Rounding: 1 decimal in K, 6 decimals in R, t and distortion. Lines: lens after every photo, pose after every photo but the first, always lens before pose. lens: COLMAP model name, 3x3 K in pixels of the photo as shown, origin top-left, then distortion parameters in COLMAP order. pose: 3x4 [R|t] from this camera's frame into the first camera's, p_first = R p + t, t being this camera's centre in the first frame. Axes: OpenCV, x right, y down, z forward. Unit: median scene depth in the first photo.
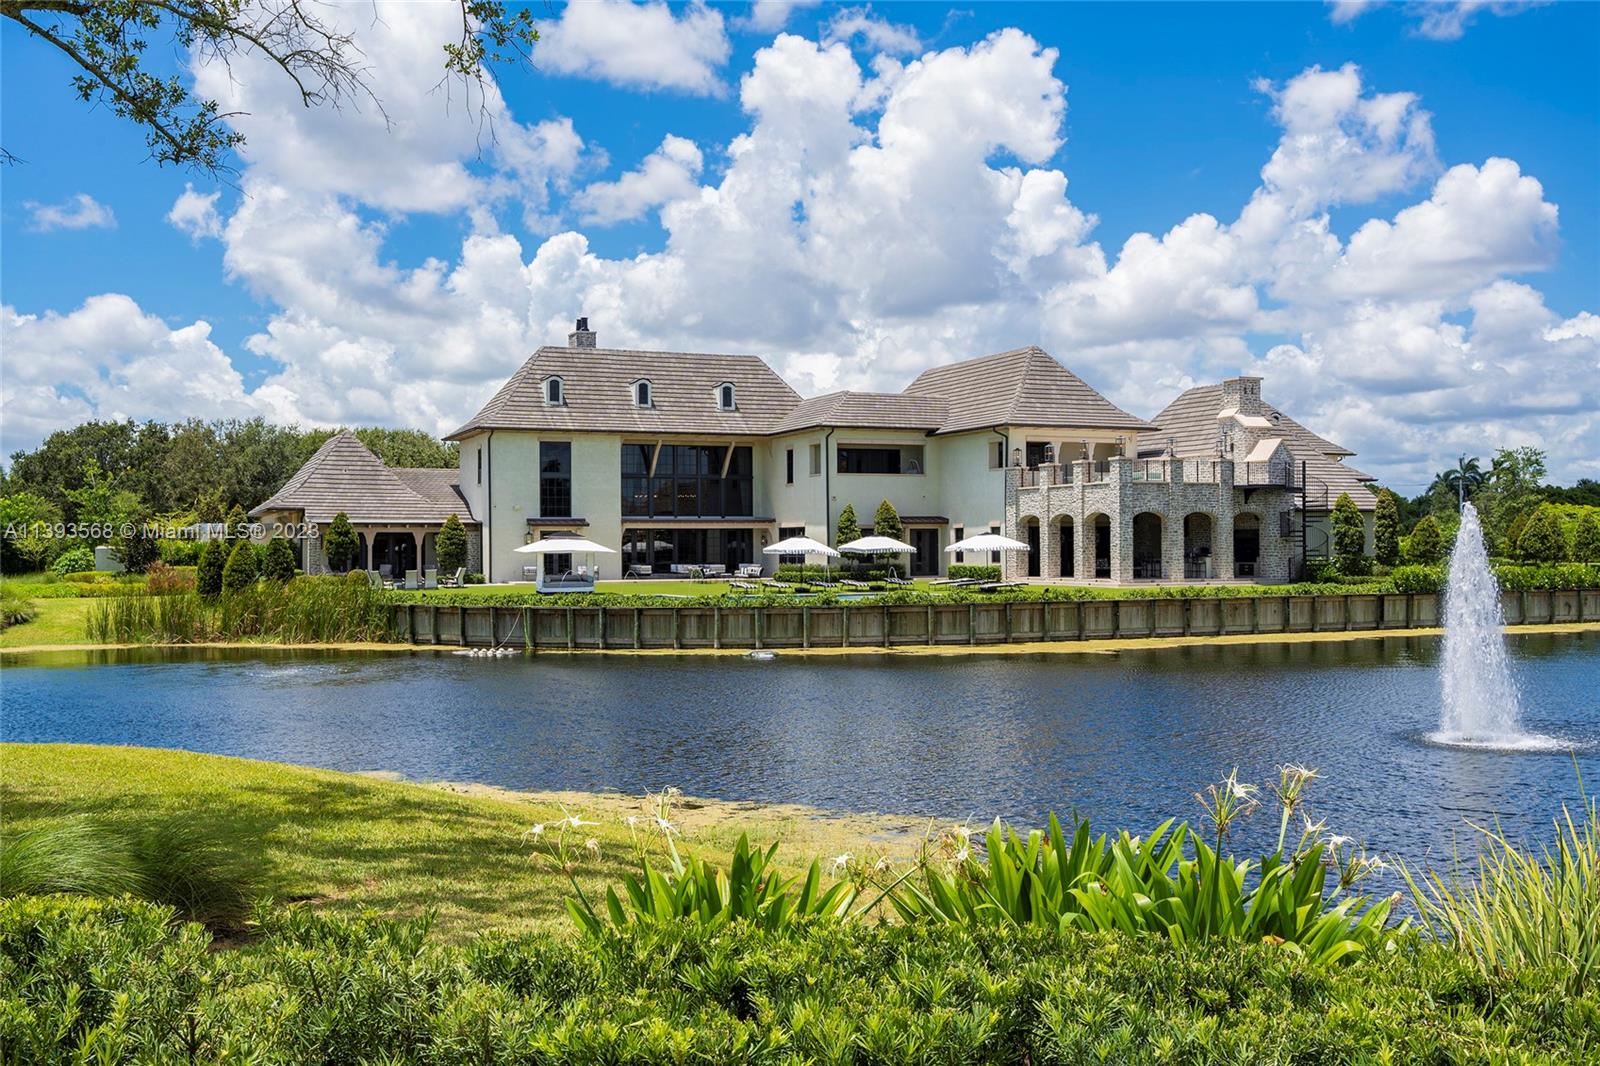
lens RADIAL K [[1576.1, 0, 800.0], [0, 1576.1, 533.0], [0, 0, 1]] dist [-0.004474, 0.010324]
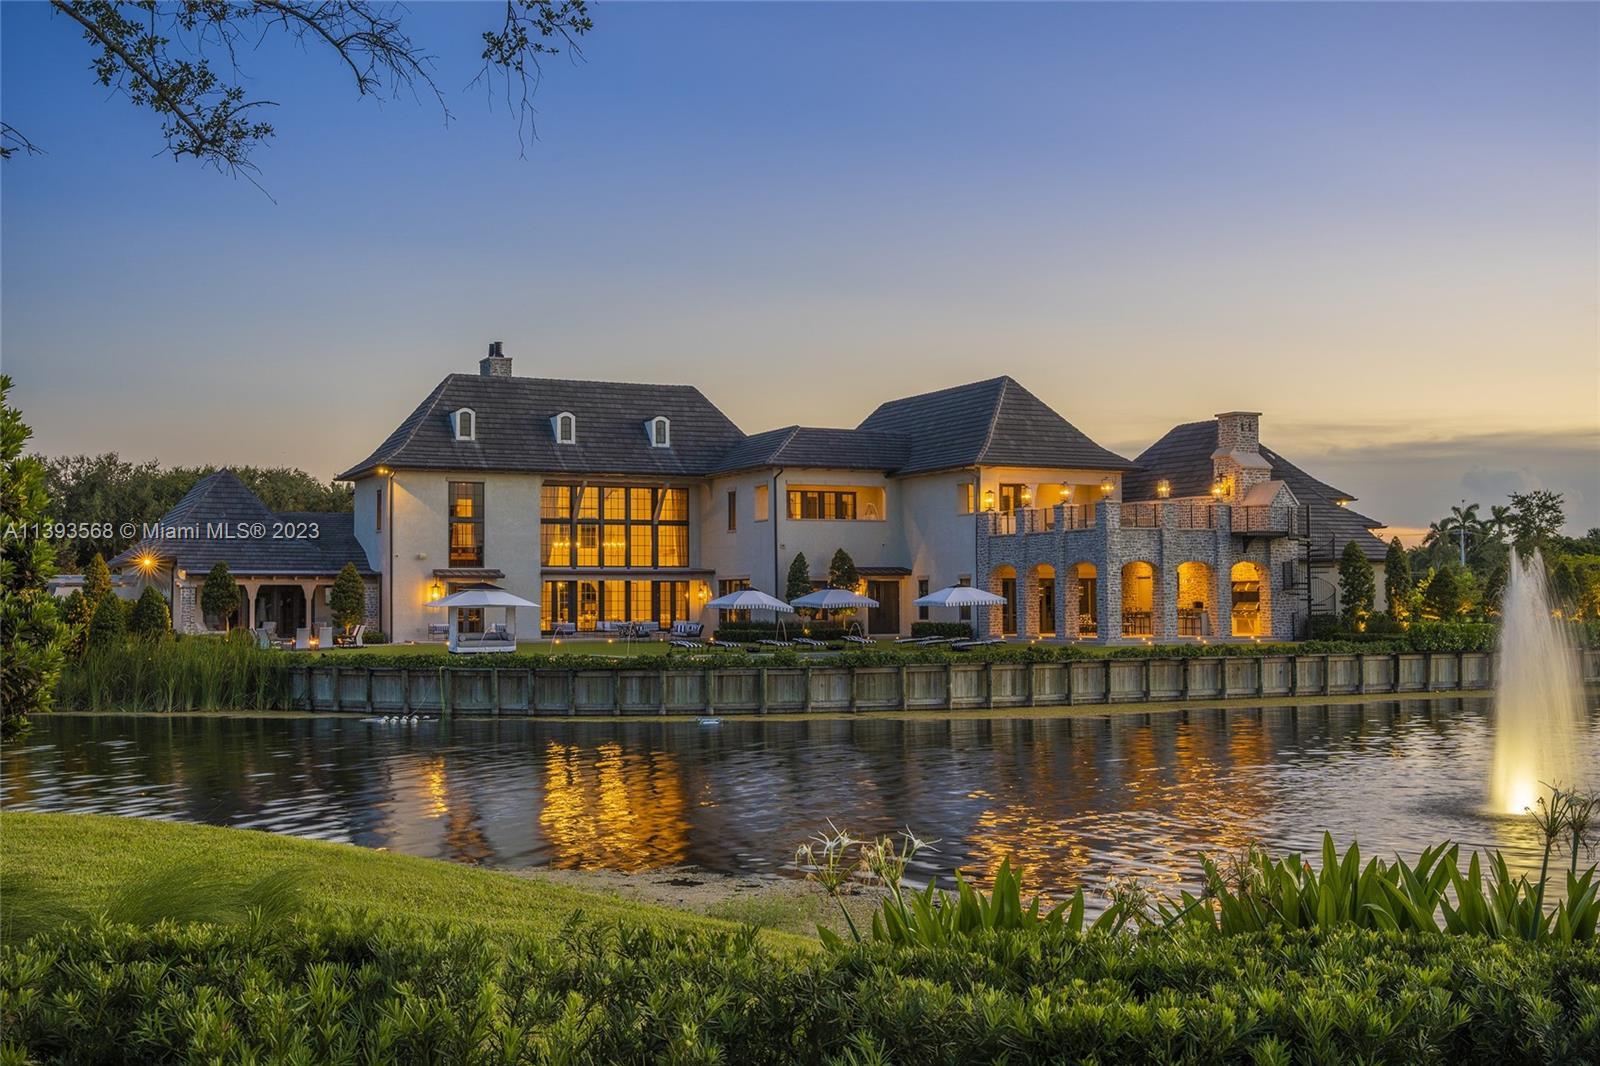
lens RADIAL K [[1786.7, 0, 800.0], [0, 1786.7, 533.0], [0, 0, 1]] dist [-0.000034, -0.015976]
pose [[0.998901, 0.001420, 0.046853, -0.018394], [0.000064, 0.999499, -0.031663, 0.002530], [-0.046875, 0.031632, 0.998400, -0.005639]]
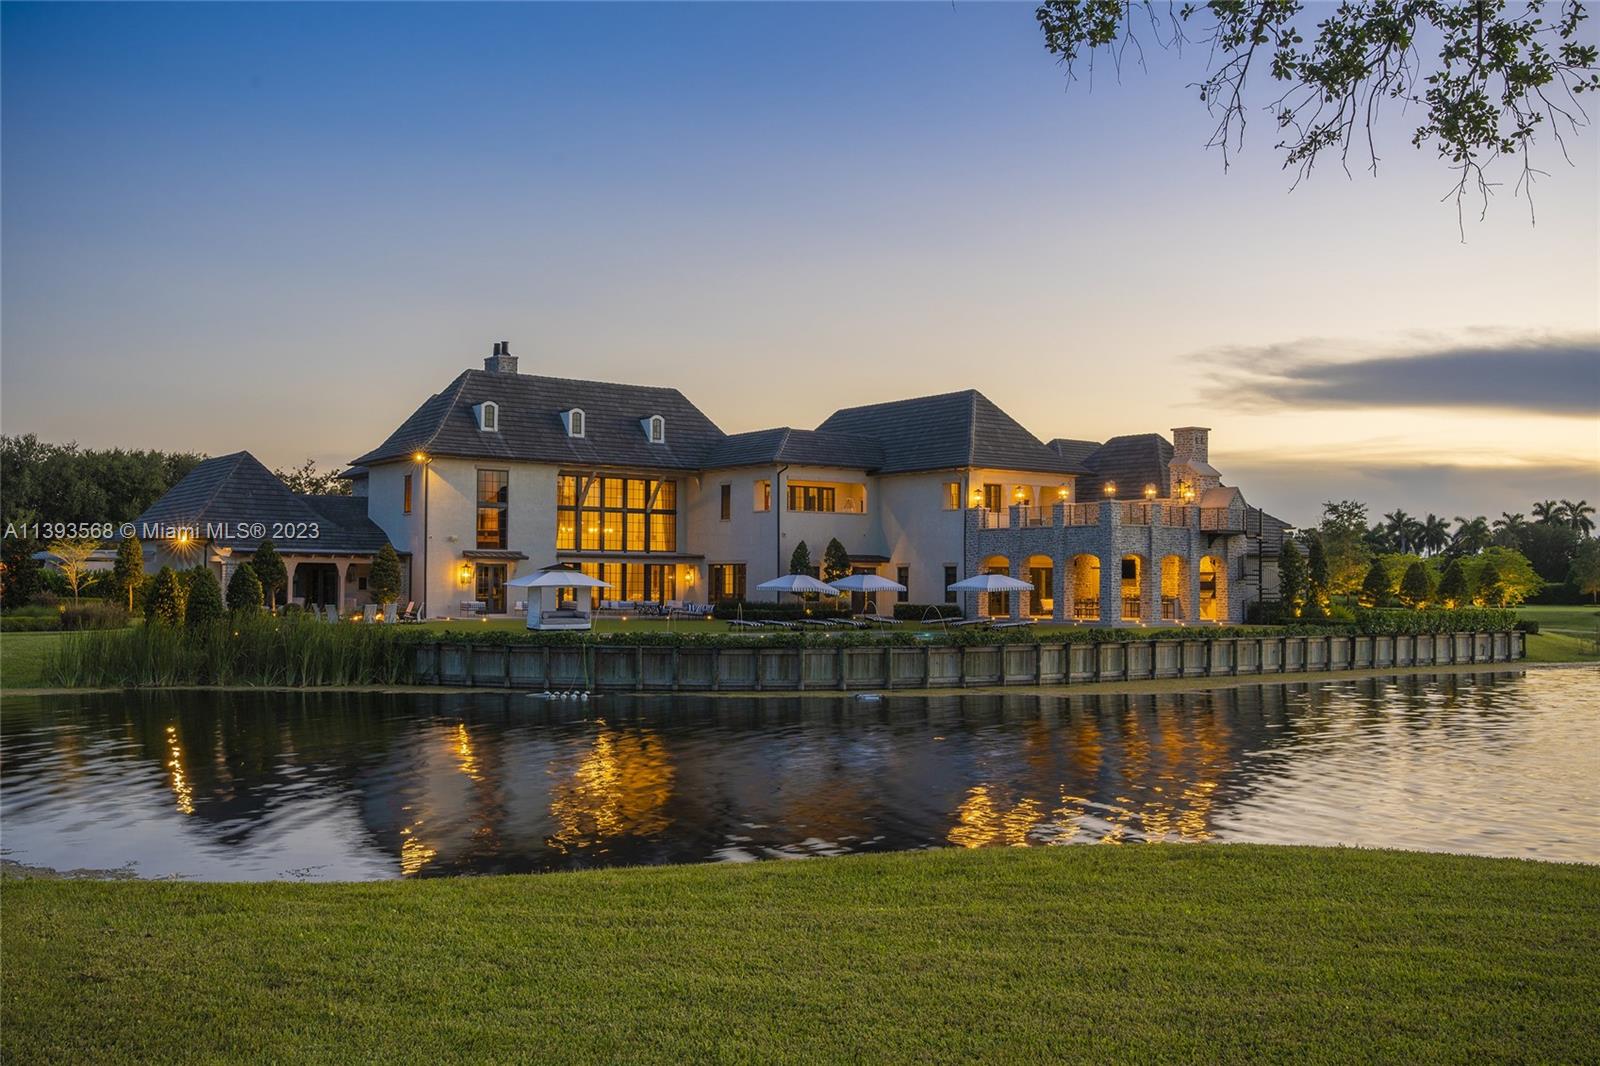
lens RADIAL K [[1501.4, 0, 800.0], [0, 1501.4, 533.0], [0, 0, 1]] dist [0.007034, -0.000941]
pose [[0.973613, 0.019662, 0.227355, -0.214001], [-0.013785, 0.999529, -0.027407, 0.002662], [-0.227787, 0.023550, 0.973426, 0.093475]]
